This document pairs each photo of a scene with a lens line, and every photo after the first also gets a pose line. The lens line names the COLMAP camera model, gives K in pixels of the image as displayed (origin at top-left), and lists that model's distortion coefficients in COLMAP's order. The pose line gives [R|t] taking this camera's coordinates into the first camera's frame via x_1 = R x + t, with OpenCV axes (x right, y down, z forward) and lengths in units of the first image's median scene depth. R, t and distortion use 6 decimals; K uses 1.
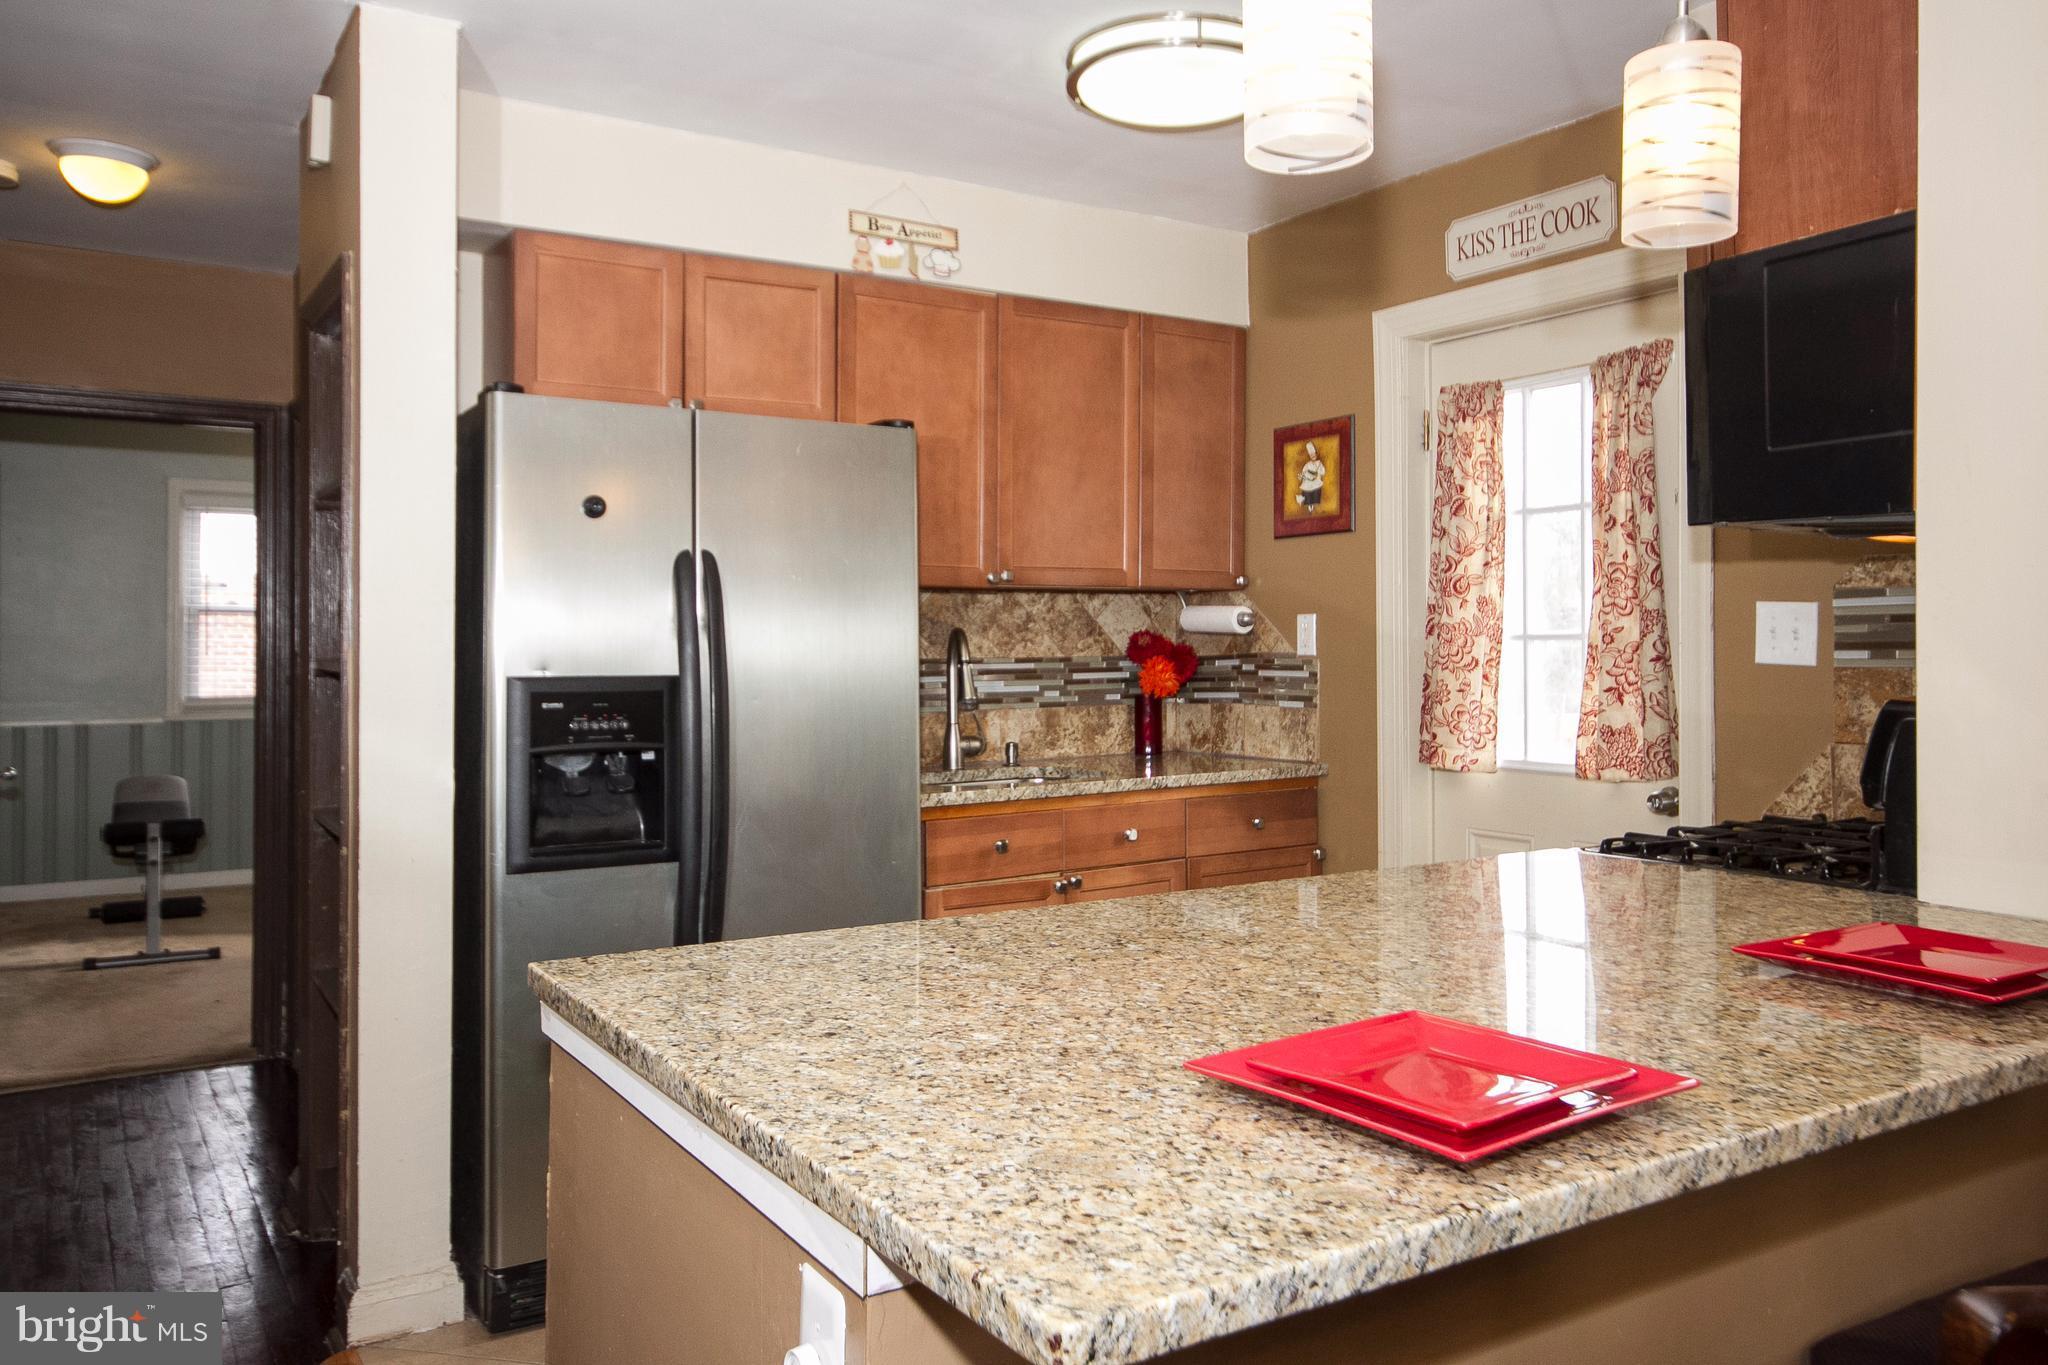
lens RADIAL K [[1515.9, 0, 1025.0], [0, 1515.9, 624.5], [0, 0, 1]] dist [-0.021659, 0.013749]
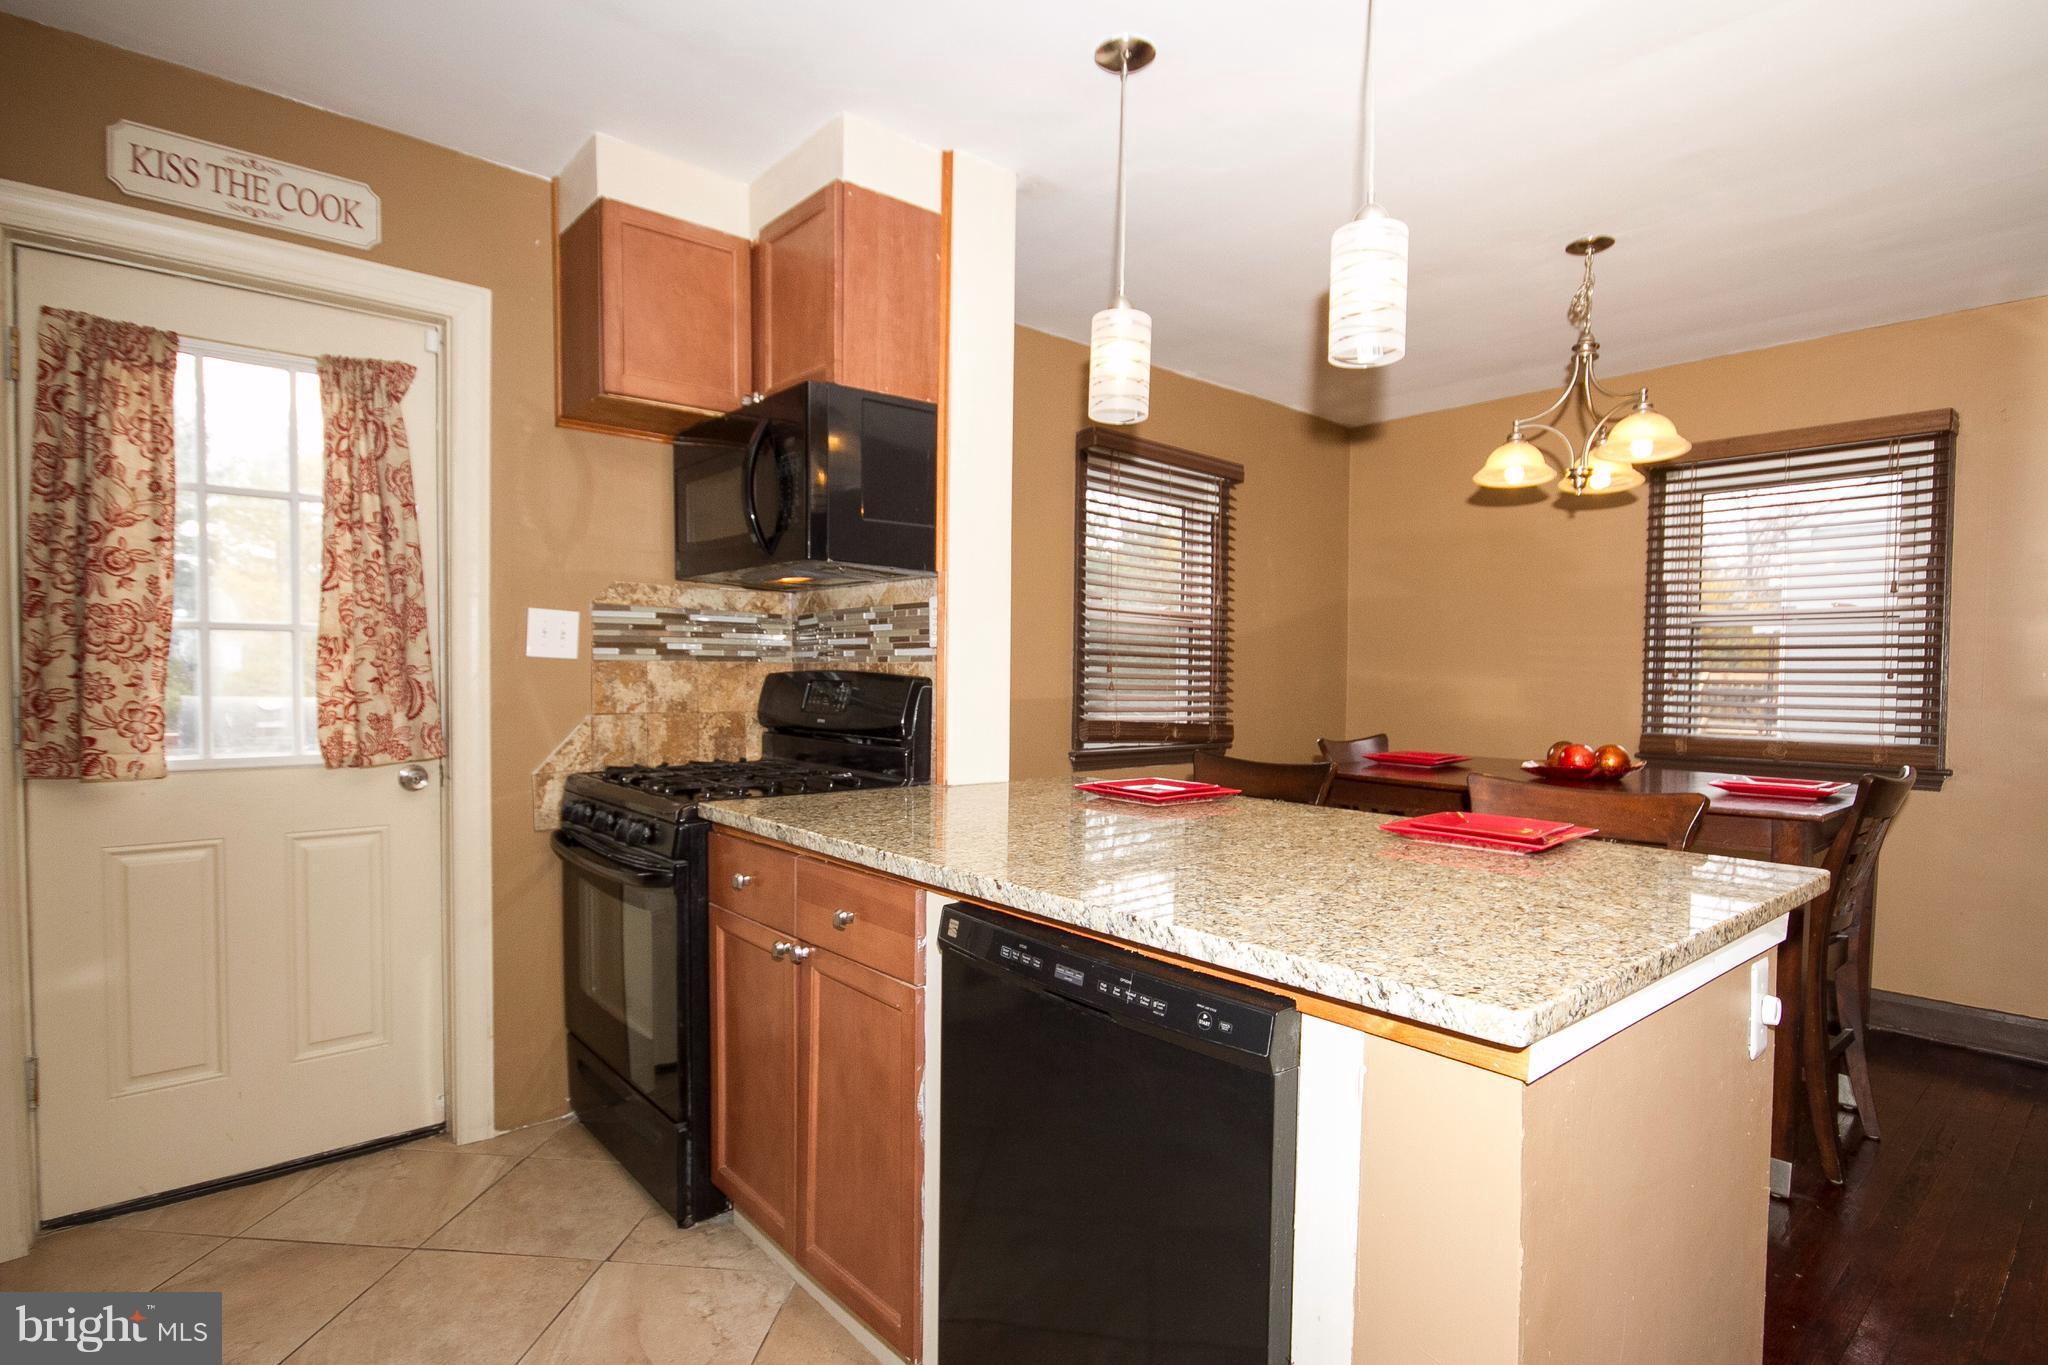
lens RADIAL K [[1026.6, 0, 1023.5], [0, 1026.6, 701.0], [0, 0, 1]] dist [-0.004361, 0.000571]
pose [[-0.156581, -0.028198, 0.987263, -0.357921], [-0.024807, 0.999389, 0.024610, 0.026162], [-0.987354, -0.020638, -0.157185, 0.597931]]
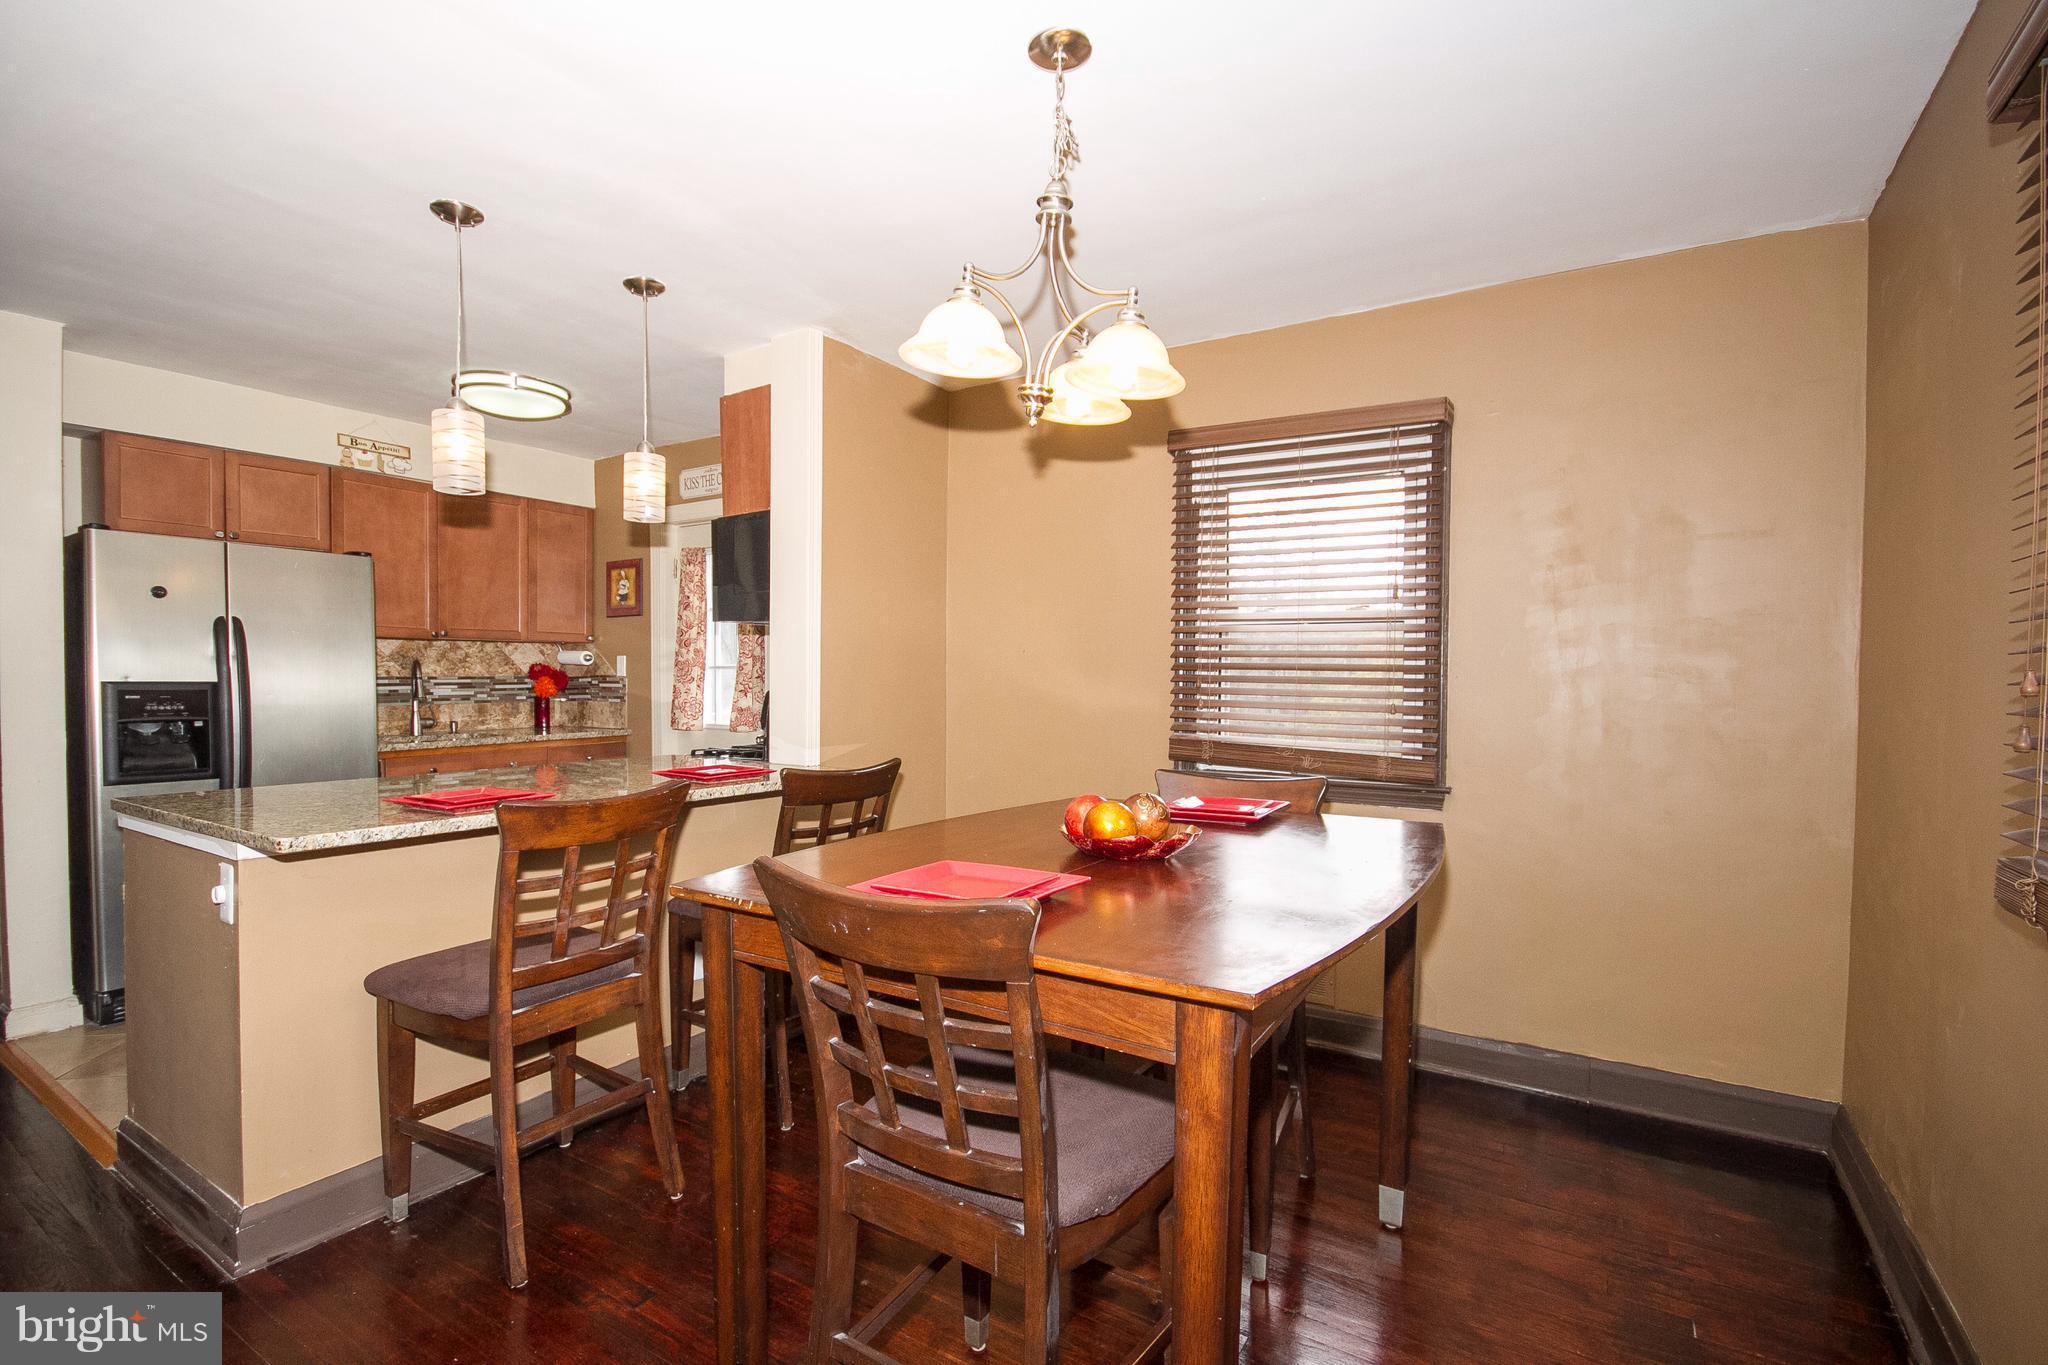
lens RADIAL K [[940.6, 0, 1035.7], [0, 940.6, 706.5], [0, 0, 1]] dist [-0.016993, -0.002754]
pose [[0.899012, -0.006347, 0.437878, 0.151889], [-0.013673, 0.999001, 0.042552, 0.000302], [-0.437711, -0.044242, 0.898027, -0.409667]]
